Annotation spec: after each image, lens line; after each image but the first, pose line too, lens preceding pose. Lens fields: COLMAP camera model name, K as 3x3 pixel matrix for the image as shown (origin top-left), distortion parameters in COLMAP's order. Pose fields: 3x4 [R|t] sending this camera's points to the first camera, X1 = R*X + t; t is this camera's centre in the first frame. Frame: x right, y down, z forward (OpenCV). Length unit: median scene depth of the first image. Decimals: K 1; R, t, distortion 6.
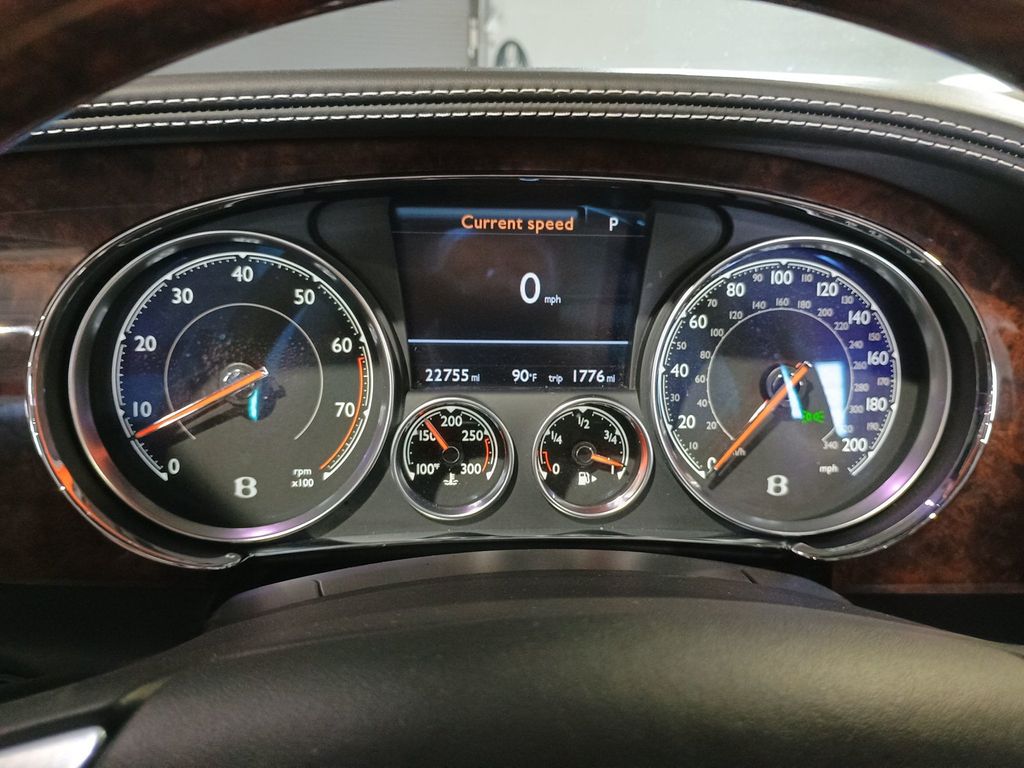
lens RADIAL K [[892.9, 0, 515.3], [0, 892.9, 383.2], [0, 0, 1]] dist [0.022435, -0.020145]
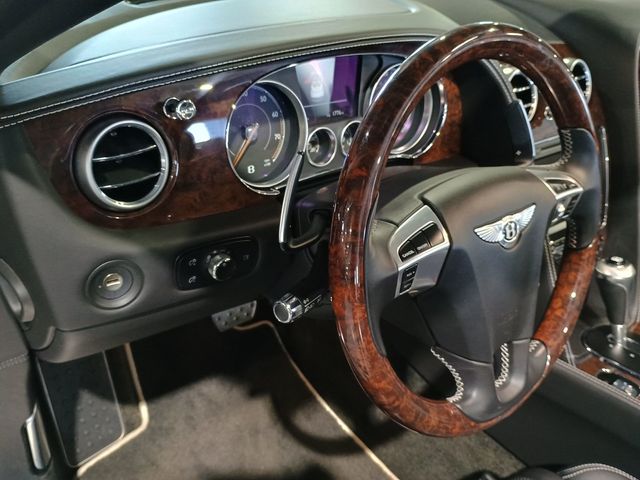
lens RADIAL K [[558.0, 0, 322.1], [0, 558.0, 239.5], [0, 0, 1]] dist [0.022435, -0.020145]
pose [[0.819446, -0.252185, 0.514696, -1.069765], [0.095908, 0.945672, 0.310655, -0.200389], [-0.565076, -0.205201, 0.799113, -0.586085]]
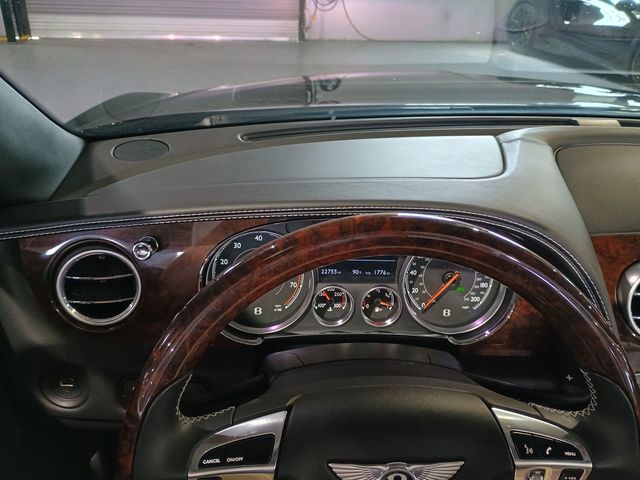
lens RADIAL K [[558.0, 0, 322.1], [0, 558.0, 239.5], [0, 0, 1]] dist [0.022435, -0.020145]
pose [[0.999717, 0.023154, -0.005428, -0.092448], [-0.022100, 0.988802, 0.147587, -0.367469], [0.008784, -0.147425, 0.989034, -0.706056]]
